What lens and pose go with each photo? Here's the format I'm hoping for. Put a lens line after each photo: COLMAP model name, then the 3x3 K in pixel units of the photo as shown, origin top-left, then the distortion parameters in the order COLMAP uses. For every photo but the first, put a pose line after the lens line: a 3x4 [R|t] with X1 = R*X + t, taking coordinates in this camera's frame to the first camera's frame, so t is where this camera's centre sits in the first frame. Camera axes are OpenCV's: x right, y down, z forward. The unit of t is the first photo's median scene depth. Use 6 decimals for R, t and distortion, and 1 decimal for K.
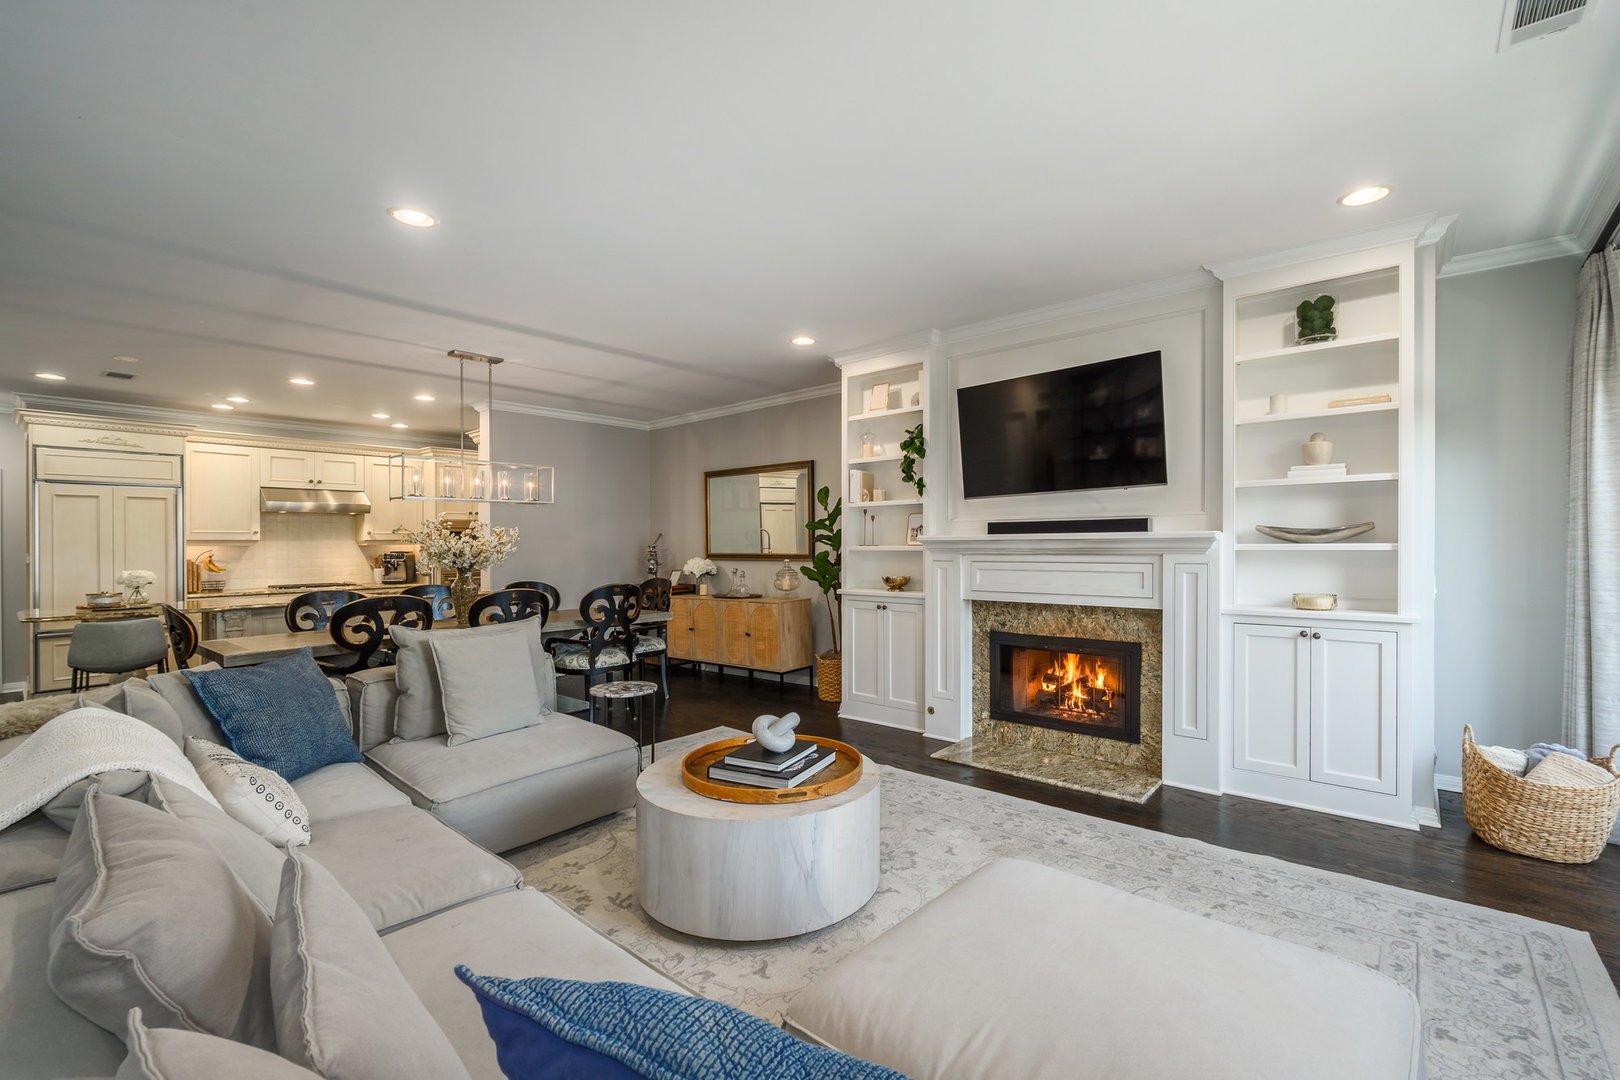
lens RADIAL K [[711.7, 0, 810.0], [0, 711.7, 540.0], [0, 0, 1]] dist [-0.001940, -0.000419]
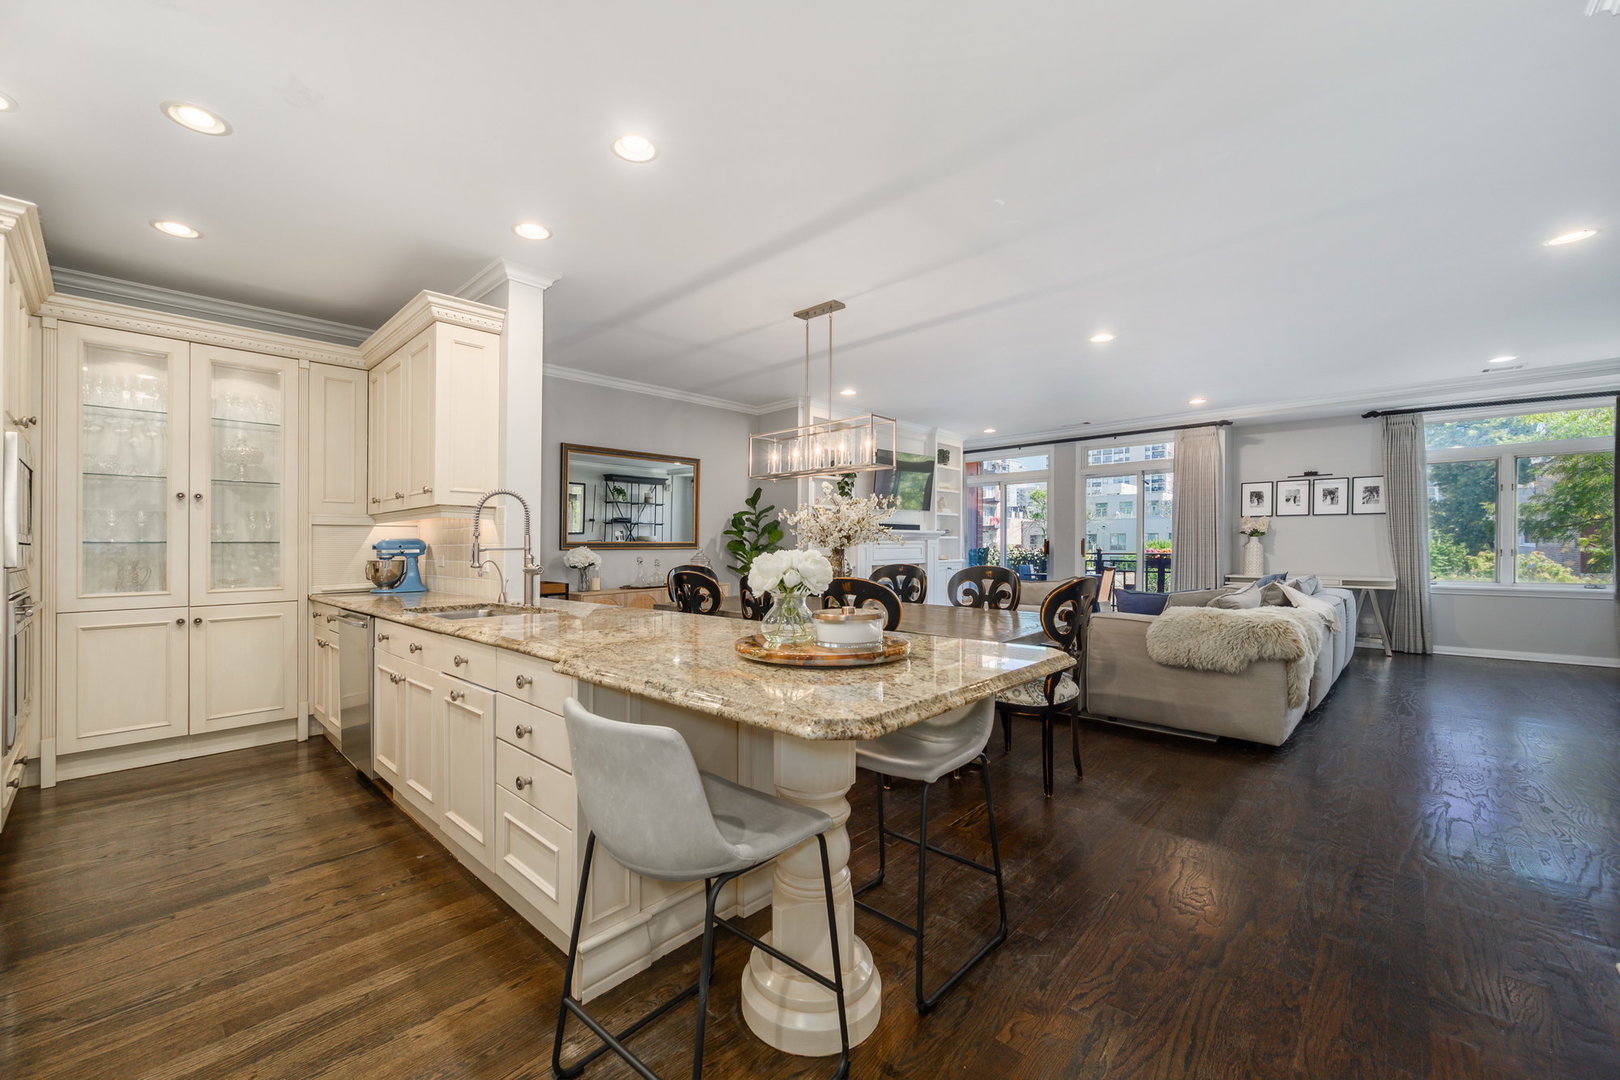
lens RADIAL K [[646.0, 0, 803.5], [0, 646.0, 520.9], [0, 0, 1]] dist [-0.001990, 0.000021]
pose [[0.036229, 0.046618, 0.998256, -1.507263], [0.000926, 0.998909, -0.046682, 0.051272], [-0.999343, 0.002616, 0.036146, 1.185930]]
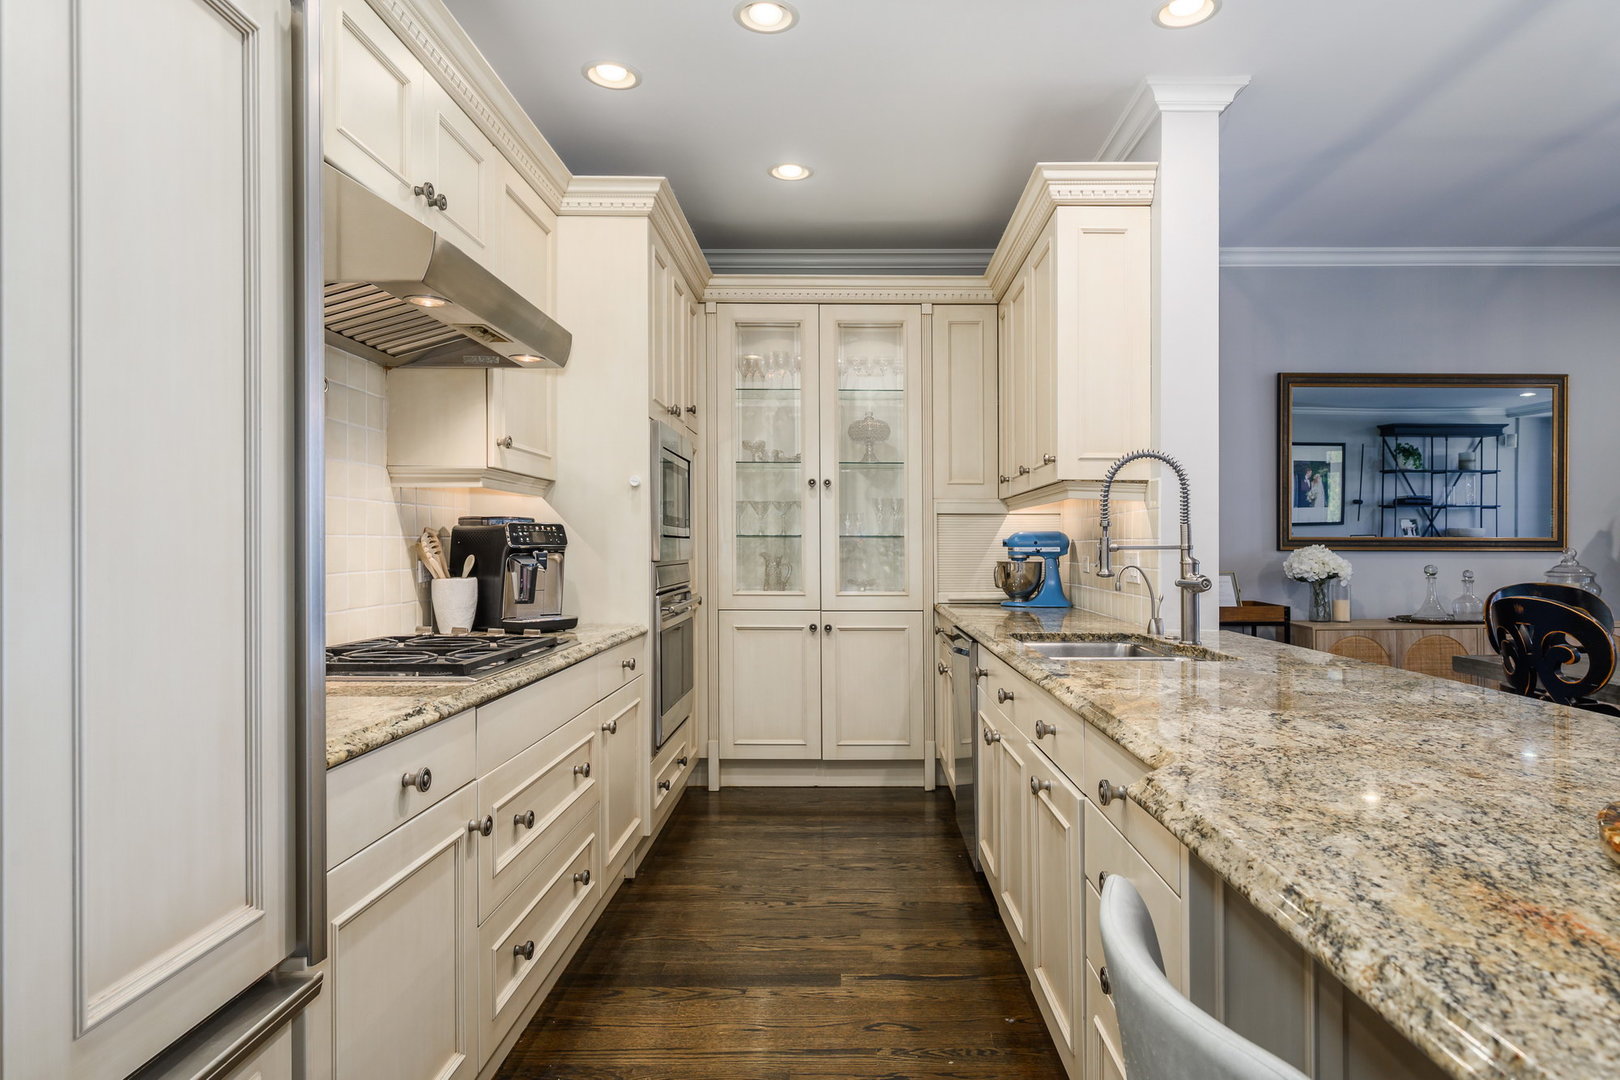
lens RADIAL K [[954.4, 0, 834.9], [0, 954.4, 520.5], [0, 0, 1]] dist [0.001206, 0.000659]
pose [[0.759215, 0.027578, 0.650256, -1.379183], [-0.013018, 0.999545, -0.027191, 0.050584], [-0.650710, 0.012179, 0.759229, 1.191038]]
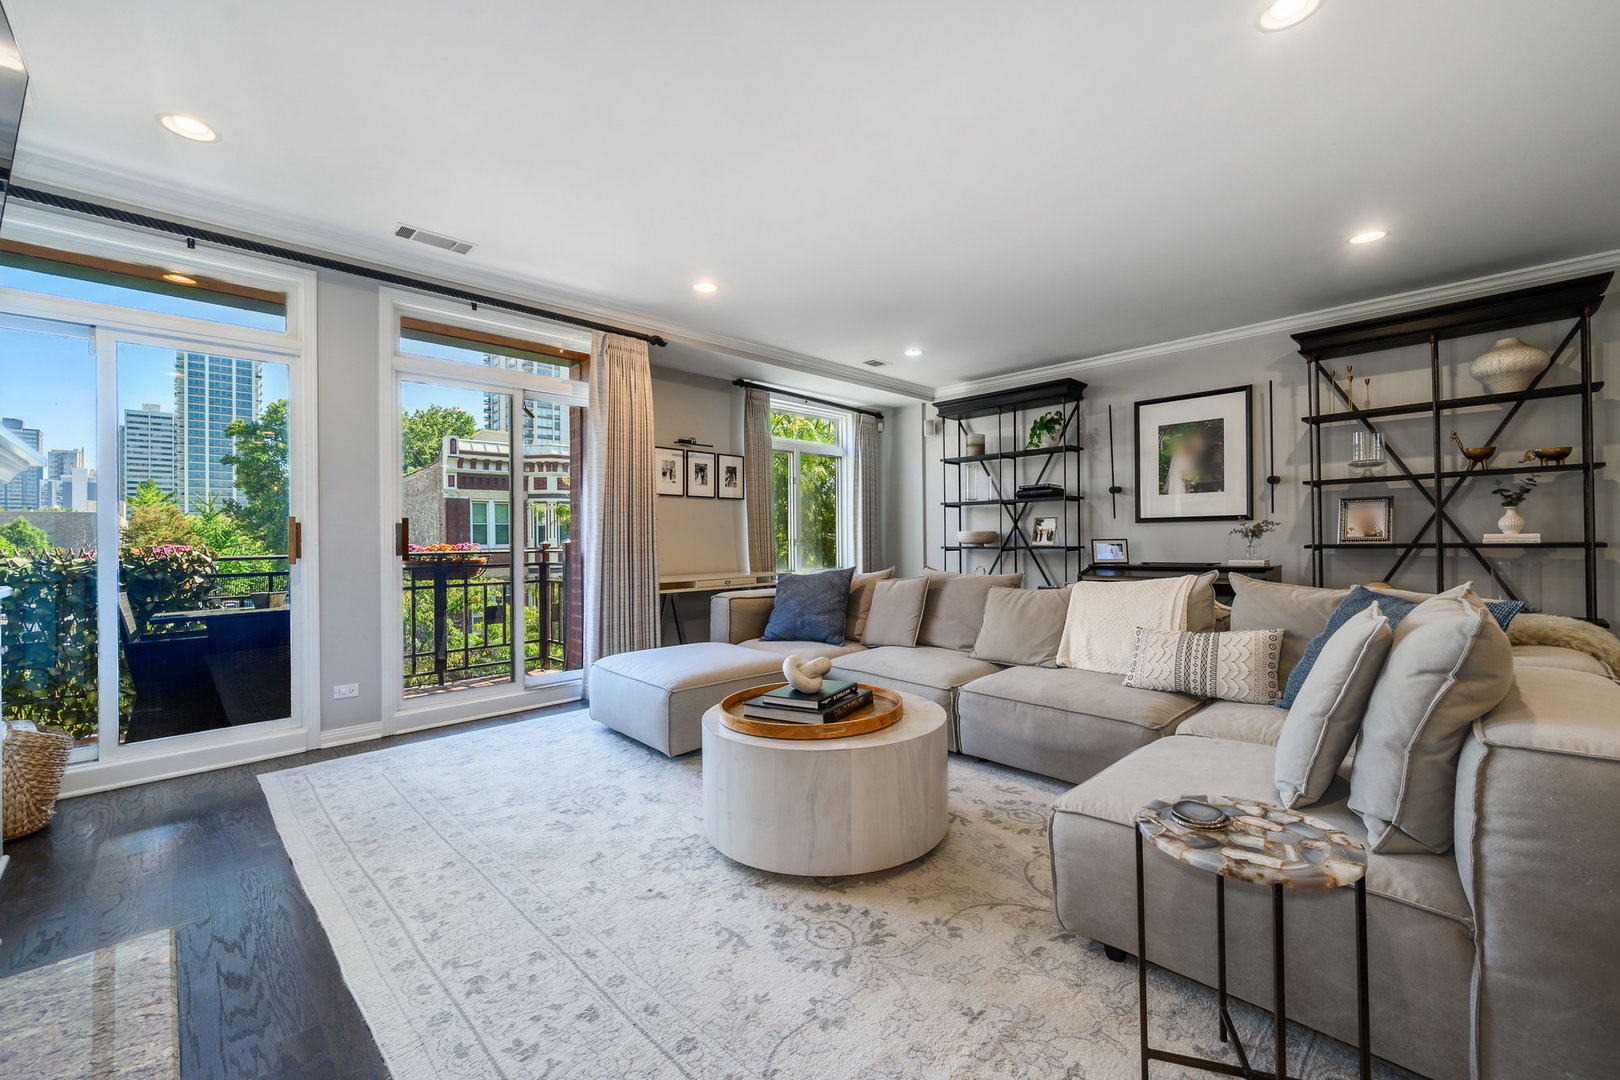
lens RADIAL K [[633.0, 0, 810.0], [0, 633.0, 540.0], [0, 0, 1]] dist [-0.000395, -0.000086]
pose [[-0.997754, 0.028425, 0.060654, -0.070858], [0.028577, 0.999590, 0.001632, 0.052744], [-0.060583, 0.003361, -0.998157, 1.184820]]
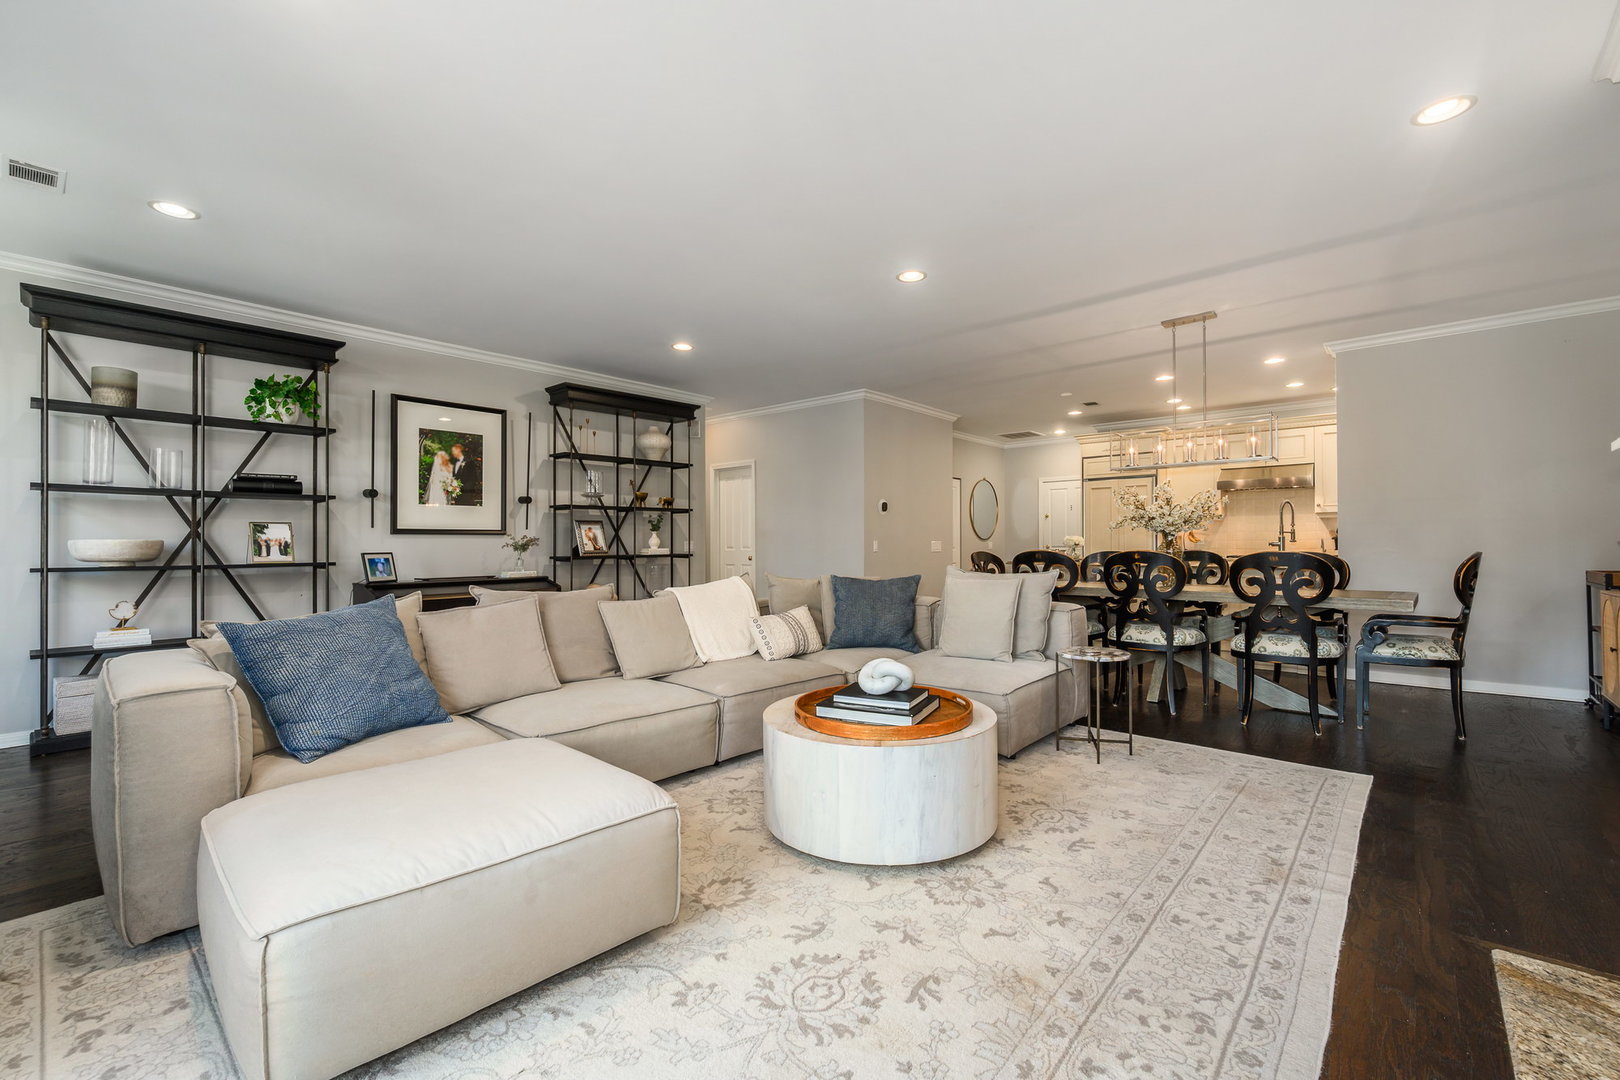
lens RADIAL K [[687.5, 0, 822.8], [0, 687.5, 533.5], [0, 0, 1]] dist [0.001959, 0.000330]
pose [[-0.001293, -0.002894, -0.999995, 0.577827], [0.007053, 0.999971, -0.002903, 0.046467], [0.999974, -0.007056, -0.001272, 0.582272]]
